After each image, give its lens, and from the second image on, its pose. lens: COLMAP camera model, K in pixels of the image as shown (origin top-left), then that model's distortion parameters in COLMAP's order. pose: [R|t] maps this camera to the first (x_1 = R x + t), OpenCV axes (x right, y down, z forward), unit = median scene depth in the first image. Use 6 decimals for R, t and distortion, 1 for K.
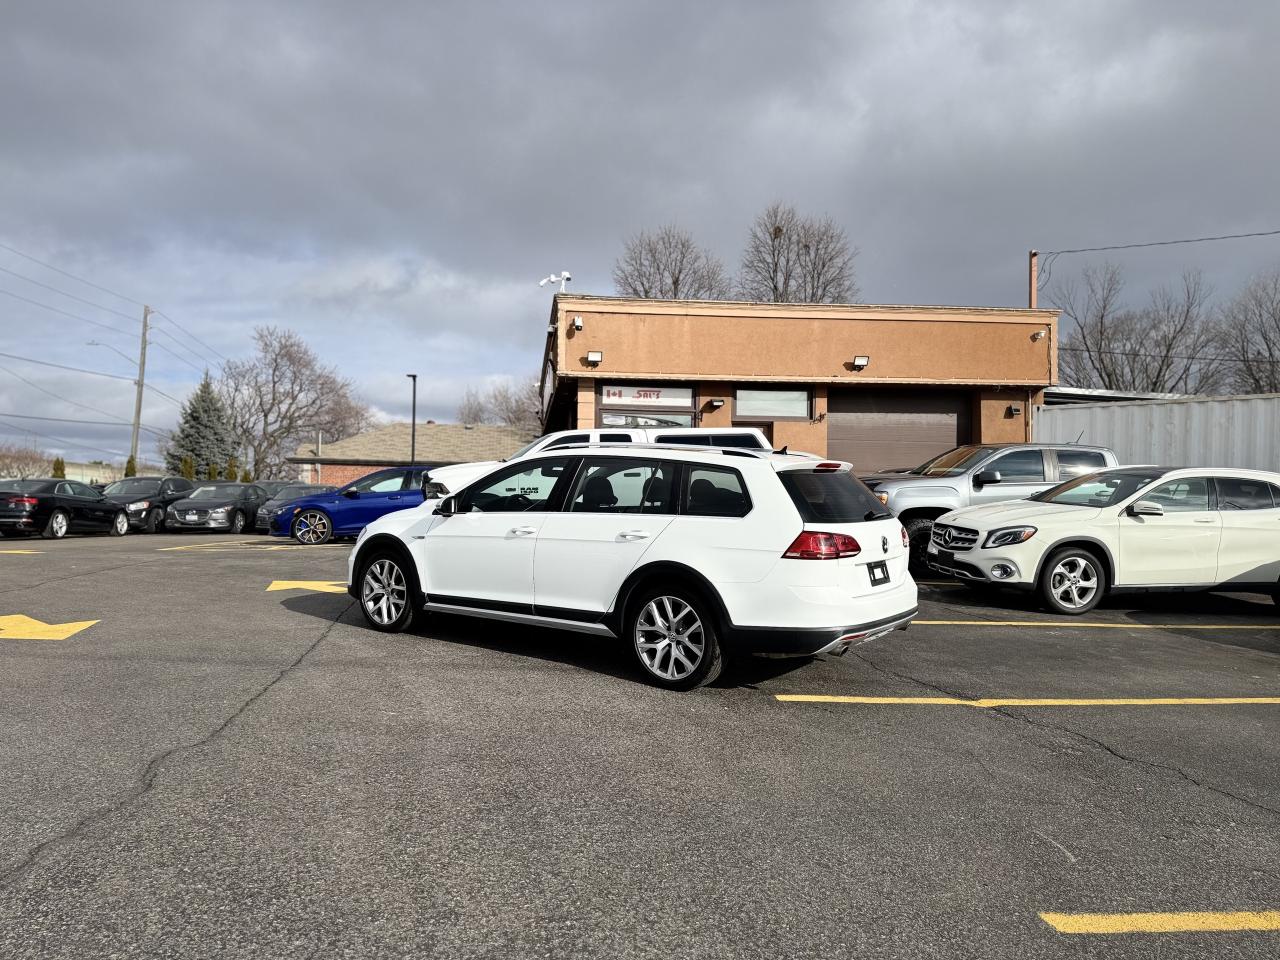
lens RADIAL K [[872.9, 0, 636.0], [0, 872.9, 474.0], [0, 0, 1]] dist [0.038286, -0.018931]
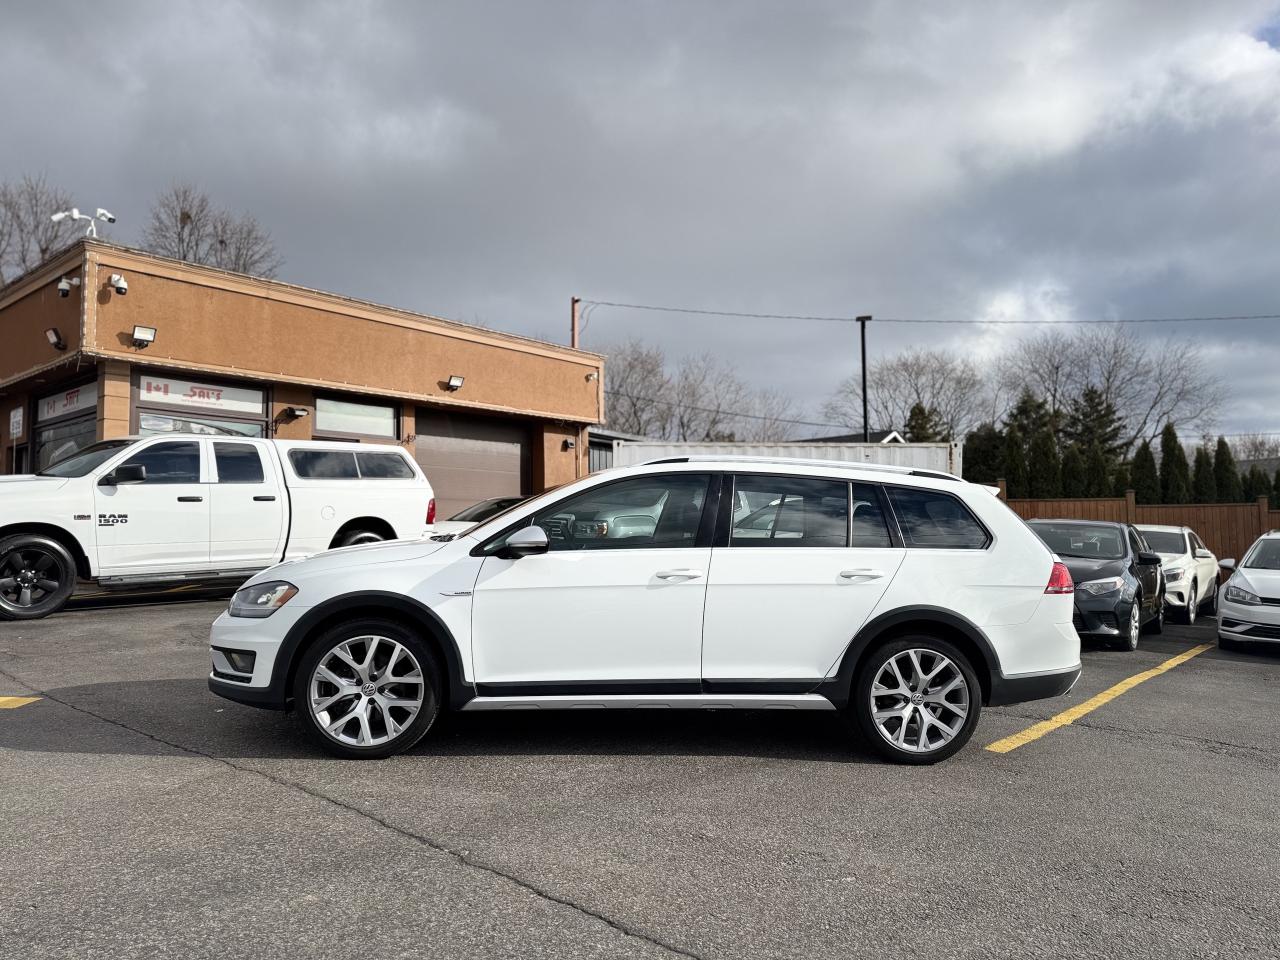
lens RADIAL K [[872.9, 0, 622.7], [0, 872.9, 477.3], [0, 0, 1]] dist [0.038286, -0.018931]
pose [[0.739691, 0.036225, 0.671971, -0.240413], [-0.015464, 0.999201, -0.036843, 0.005209], [-0.672769, 0.016861, 0.739661, 0.195140]]
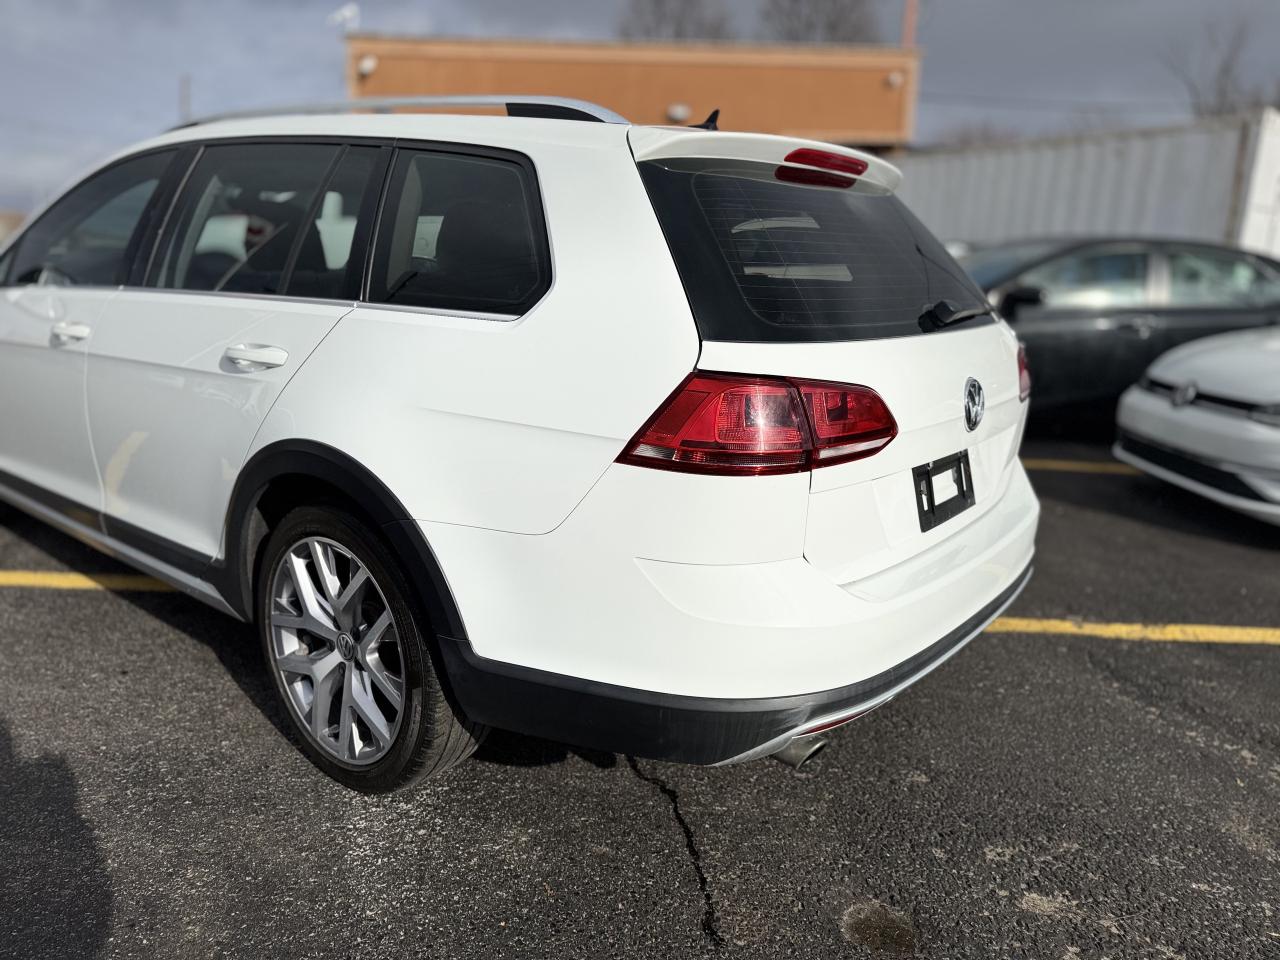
lens RADIAL K [[872.9, 0, 641.5], [0, 872.9, 484.8], [0, 0, 1]] dist [0.038286, -0.018931]
pose [[0.998680, 0.028629, -0.042639, 0.059382], [-0.017067, 0.968035, 0.250232, 0.009797], [0.048440, -0.249174, 0.967246, 0.227502]]
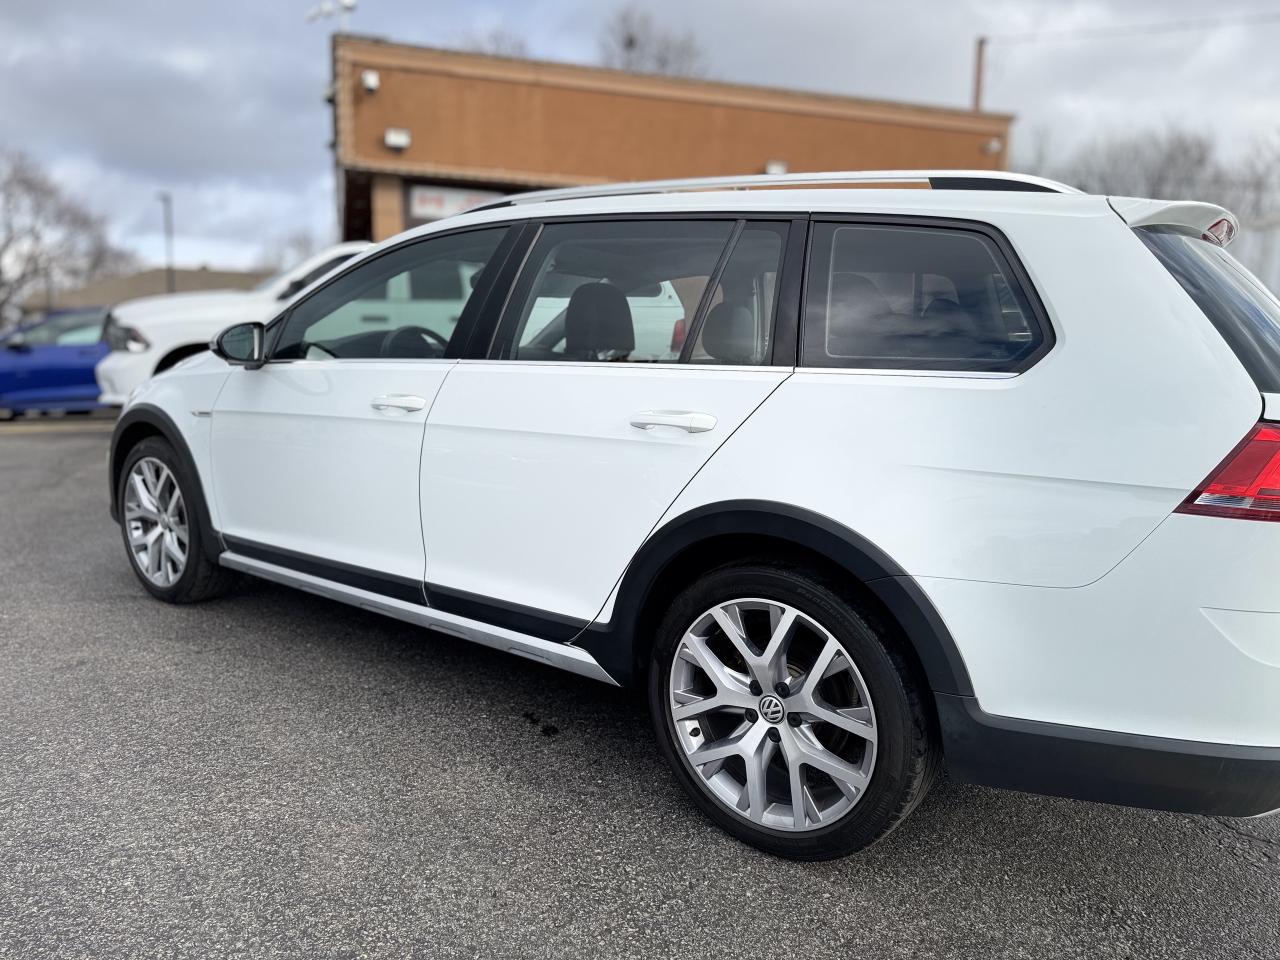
lens RADIAL K [[872.9, 0, 636.4], [0, 872.9, 482.5], [0, 0, 1]] dist [0.038286, -0.018931]
pose [[0.999766, 0.013156, -0.017149, -0.003366], [-0.010252, 0.987125, 0.159620, 0.013076], [0.019028, -0.159407, 0.987030, 0.223588]]
